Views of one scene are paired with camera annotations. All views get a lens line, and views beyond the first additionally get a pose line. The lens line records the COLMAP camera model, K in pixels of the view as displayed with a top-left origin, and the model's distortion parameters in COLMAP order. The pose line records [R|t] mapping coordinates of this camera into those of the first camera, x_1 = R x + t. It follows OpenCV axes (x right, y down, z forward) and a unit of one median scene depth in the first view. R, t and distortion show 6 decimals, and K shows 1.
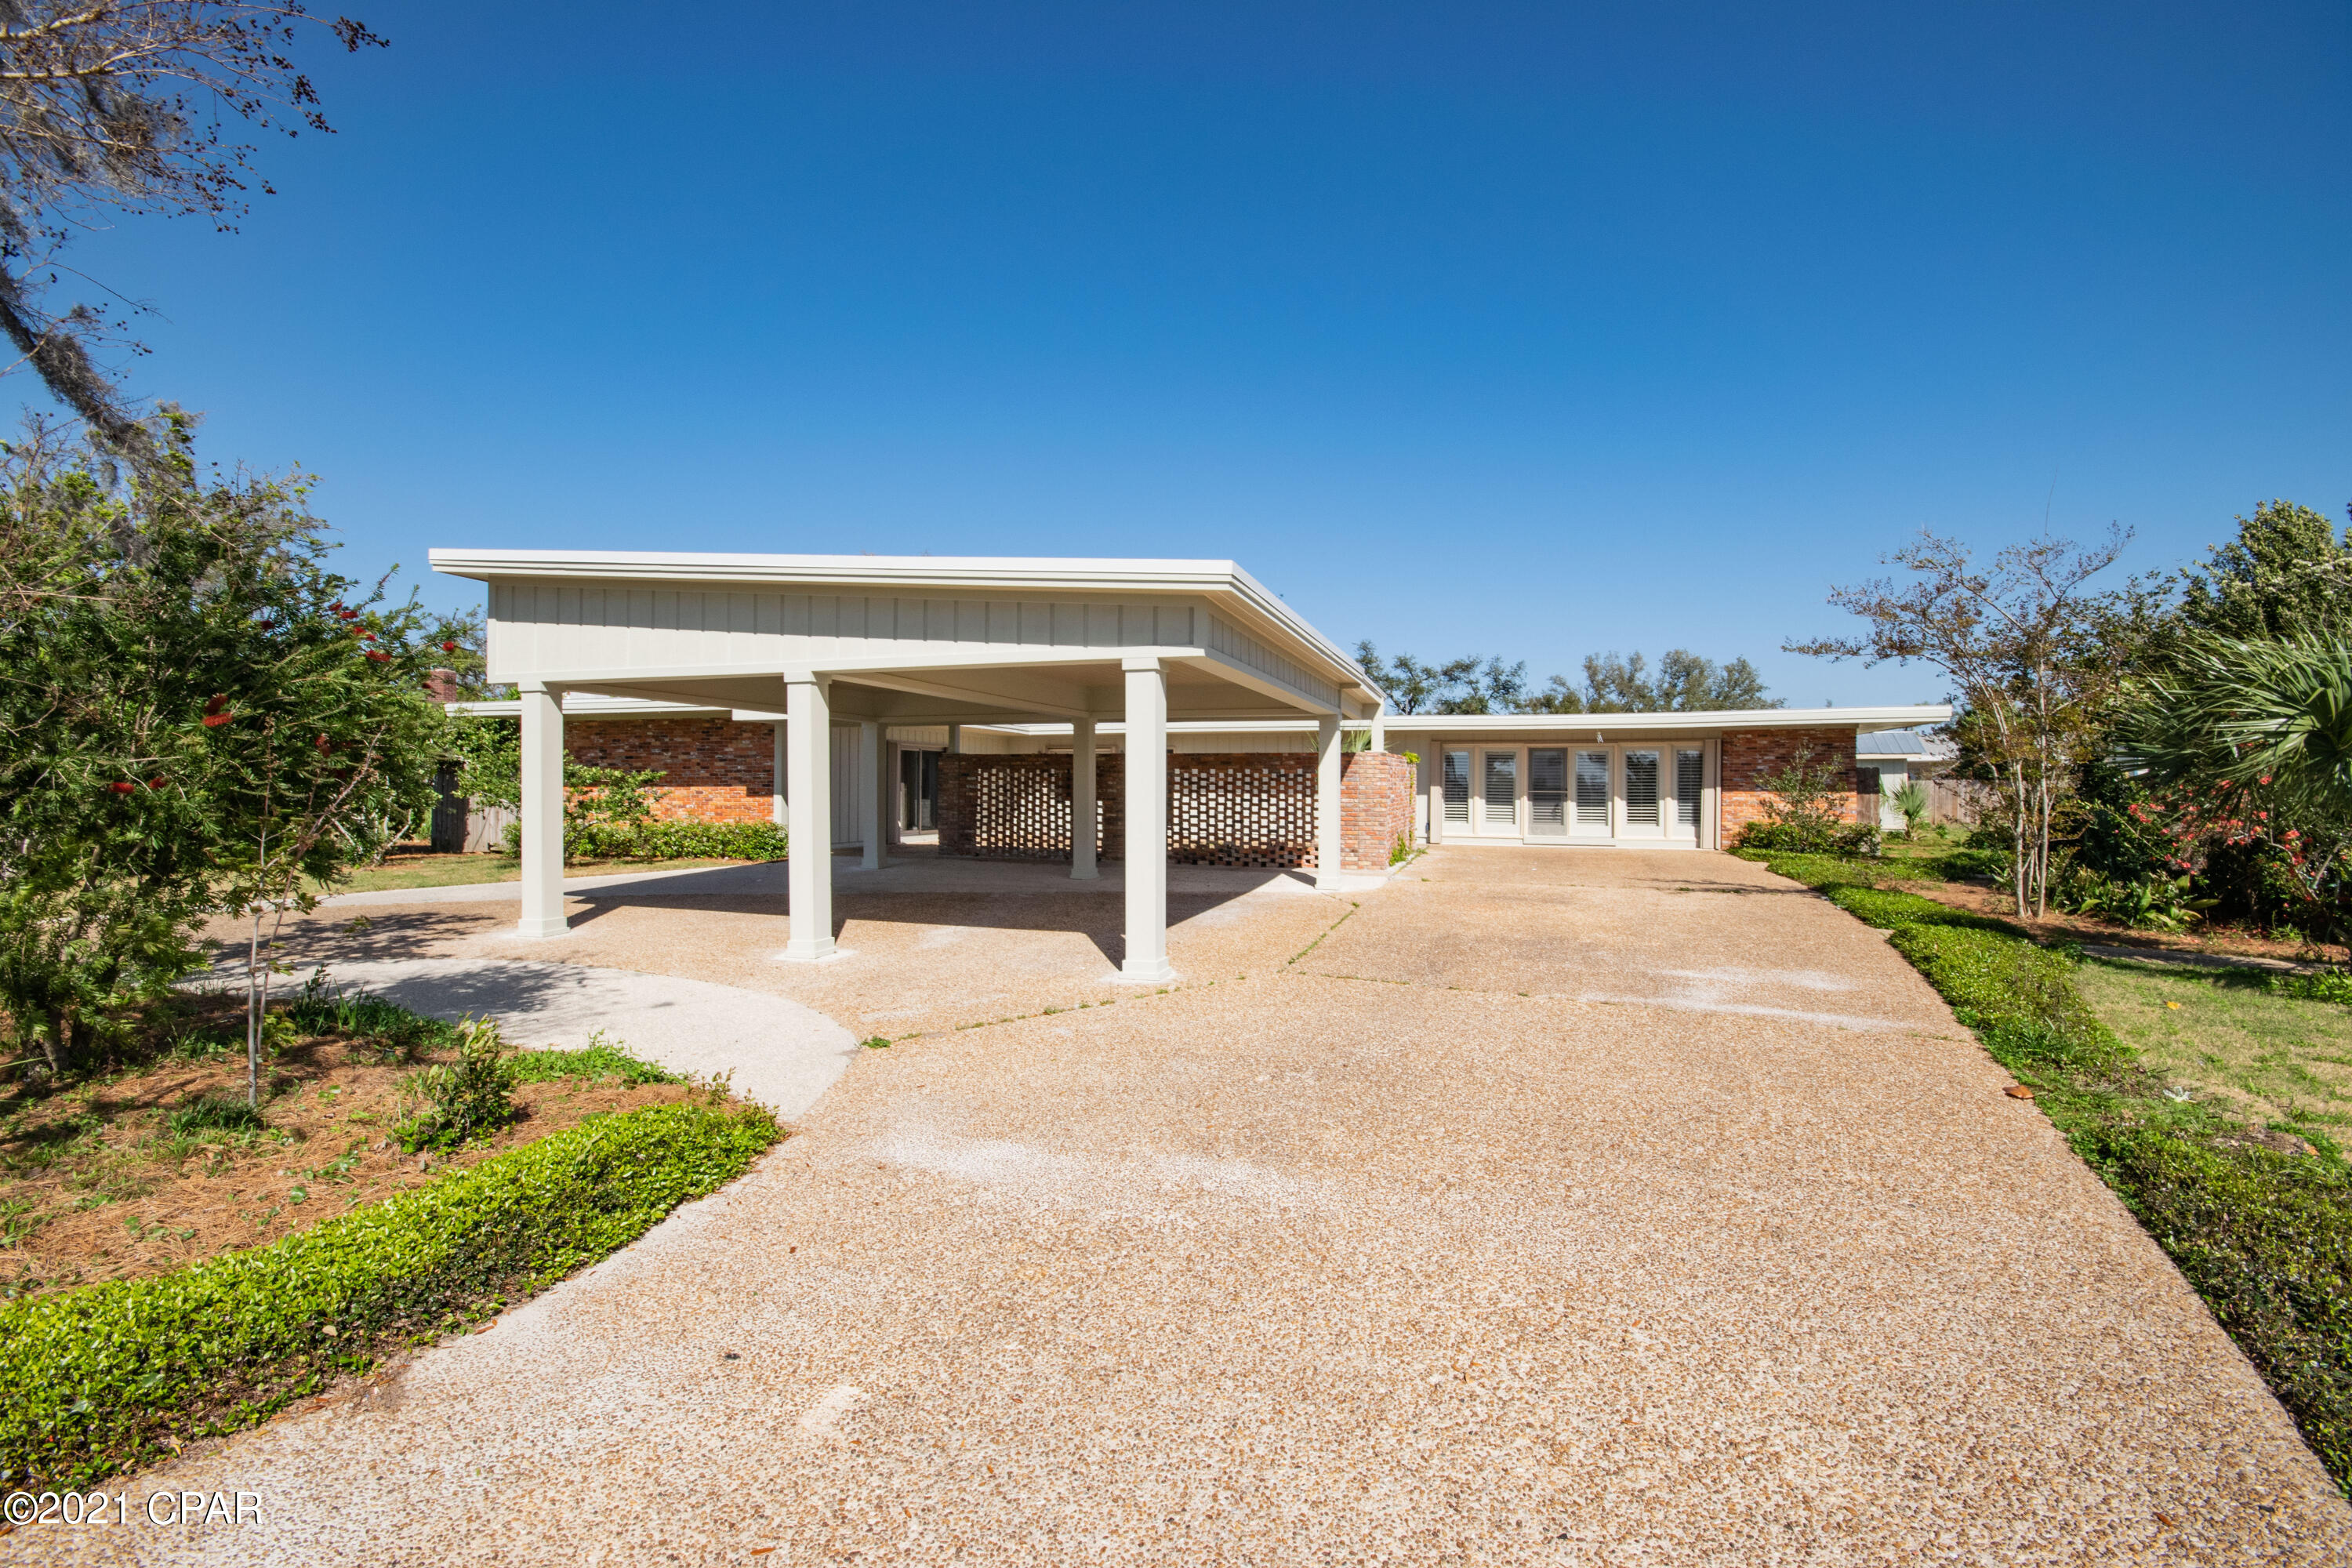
lens RADIAL K [[1039.9, 0, 1167.8], [0, 1039.9, 774.9], [0, 0, 1]] dist [-0.003122, -0.003215]
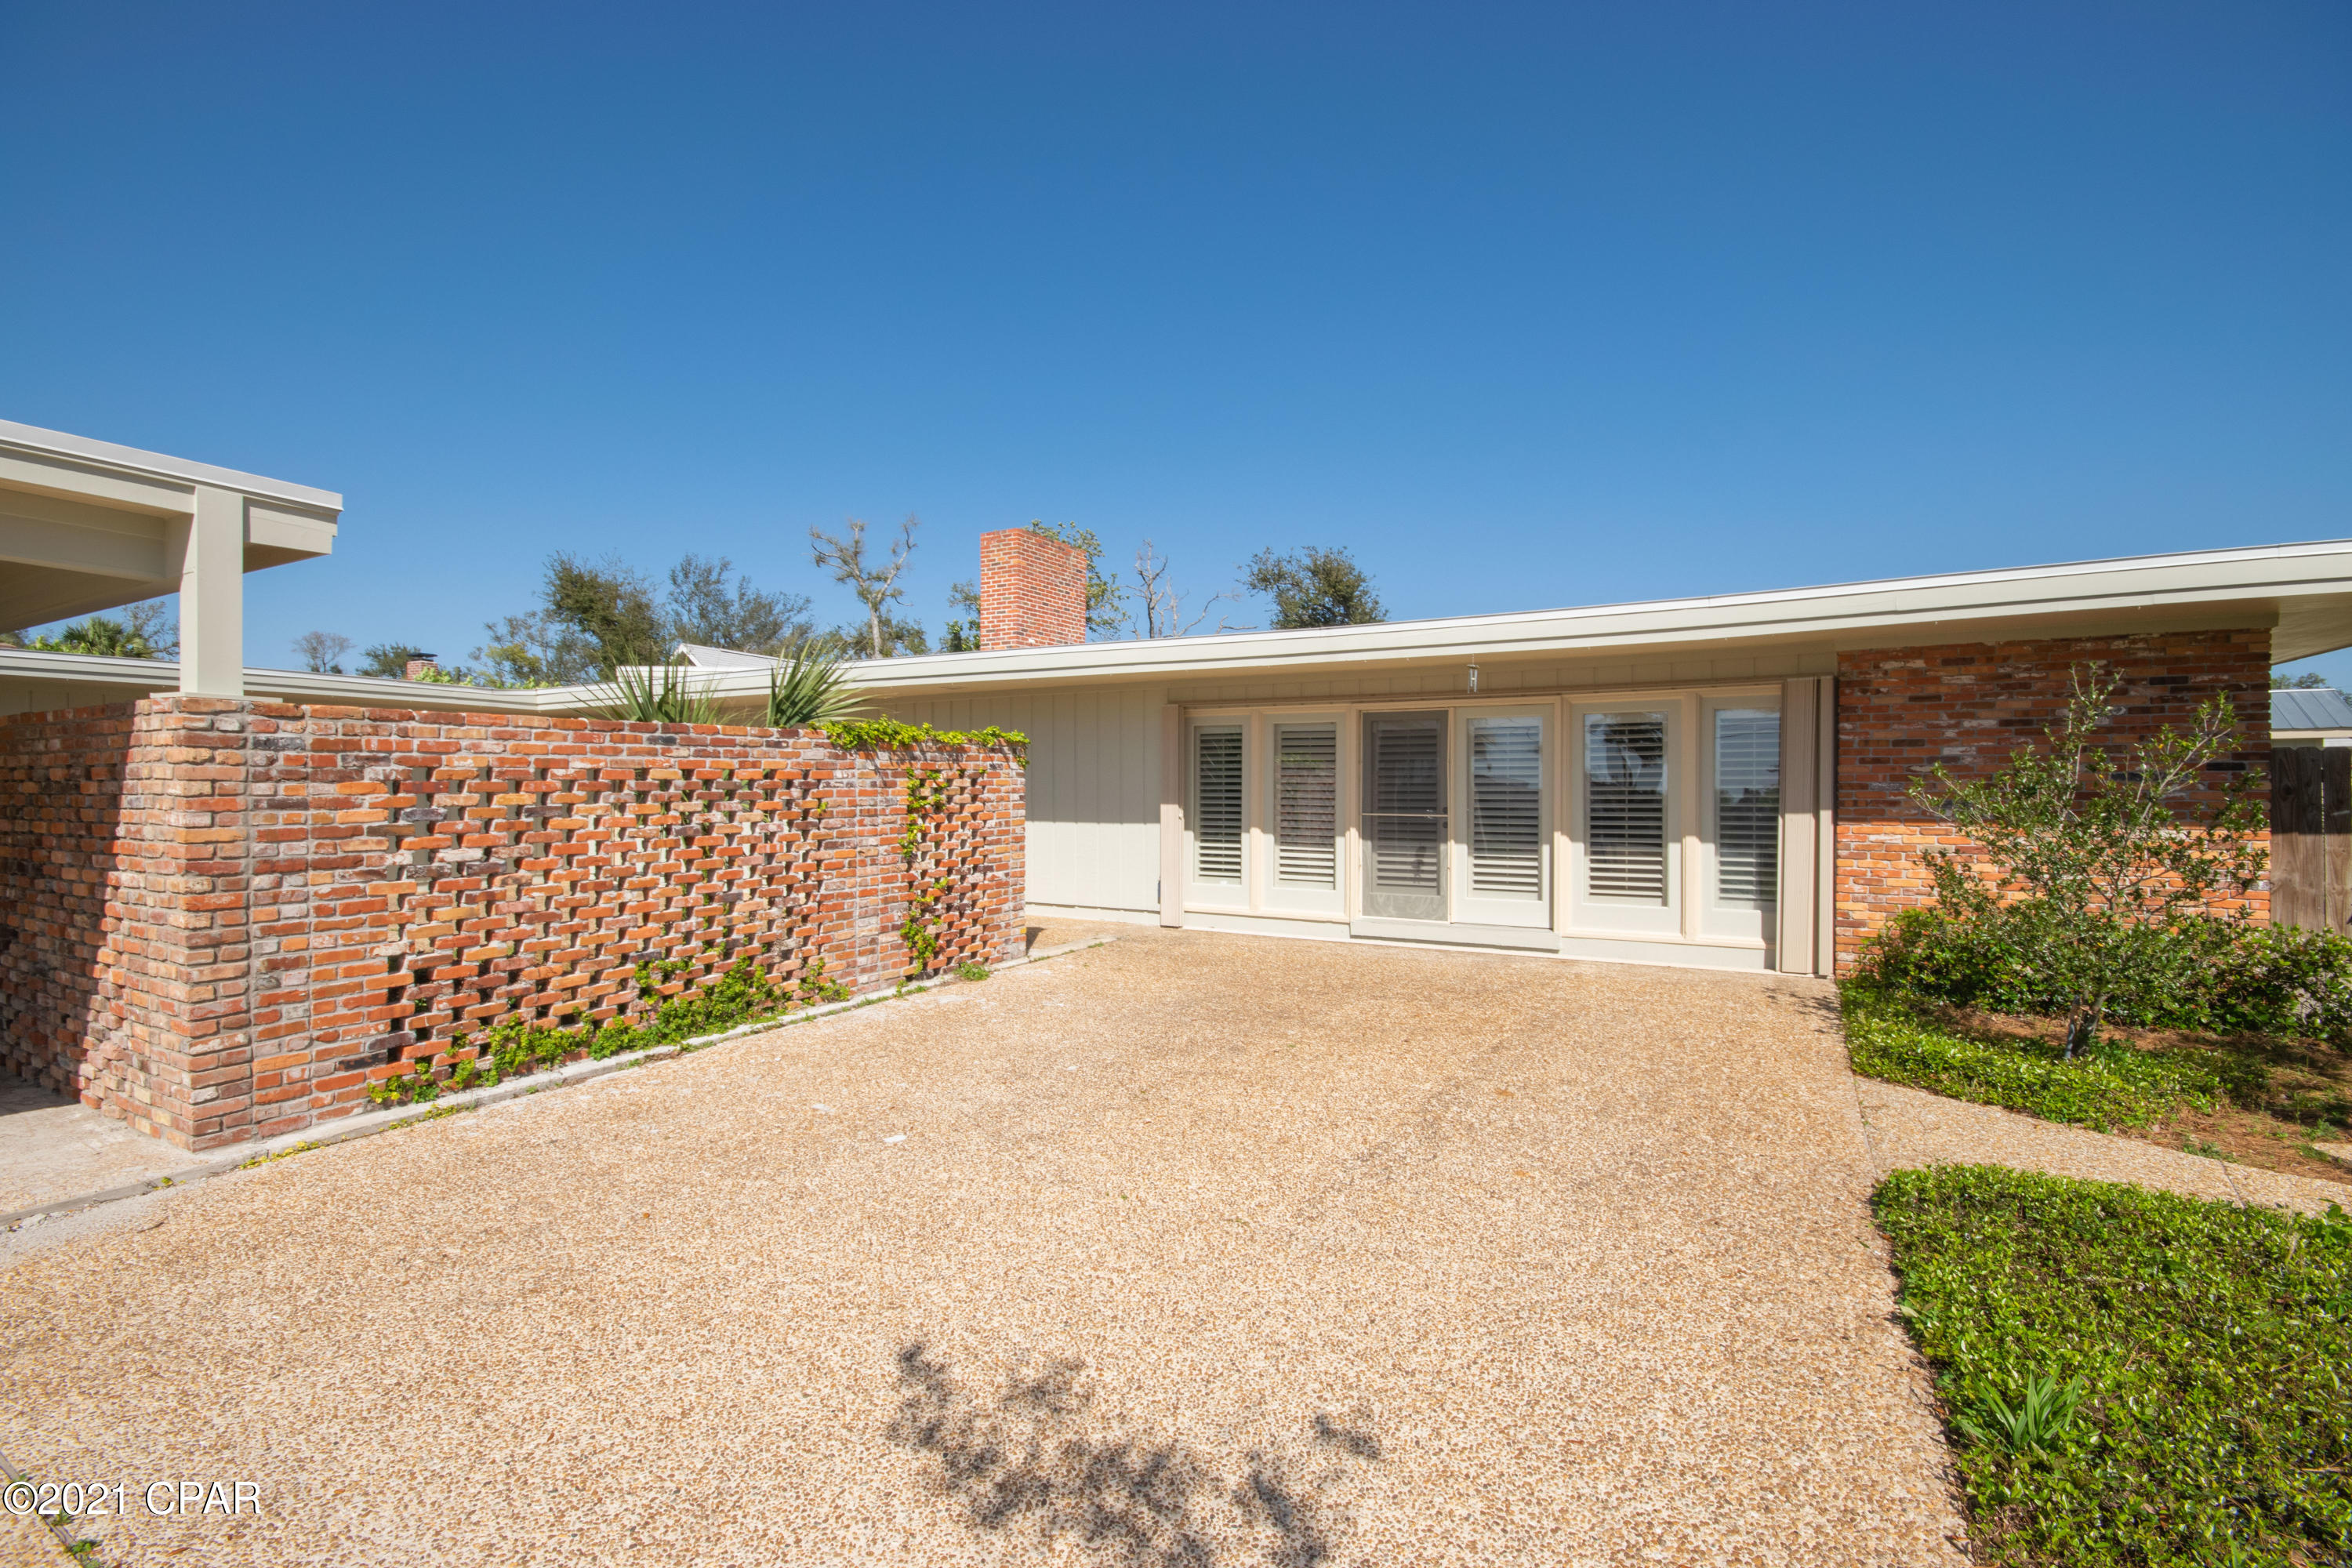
lens RADIAL K [[1039.9, 0, 1173.7], [0, 1039.9, 789.1], [0, 0, 1]] dist [-0.003122, -0.003215]
pose [[0.983104, -0.003225, -0.183018, 0.357455], [0.004371, 0.999973, 0.005859, 0.002221], [0.182995, -0.006560, 0.983092, 0.576138]]
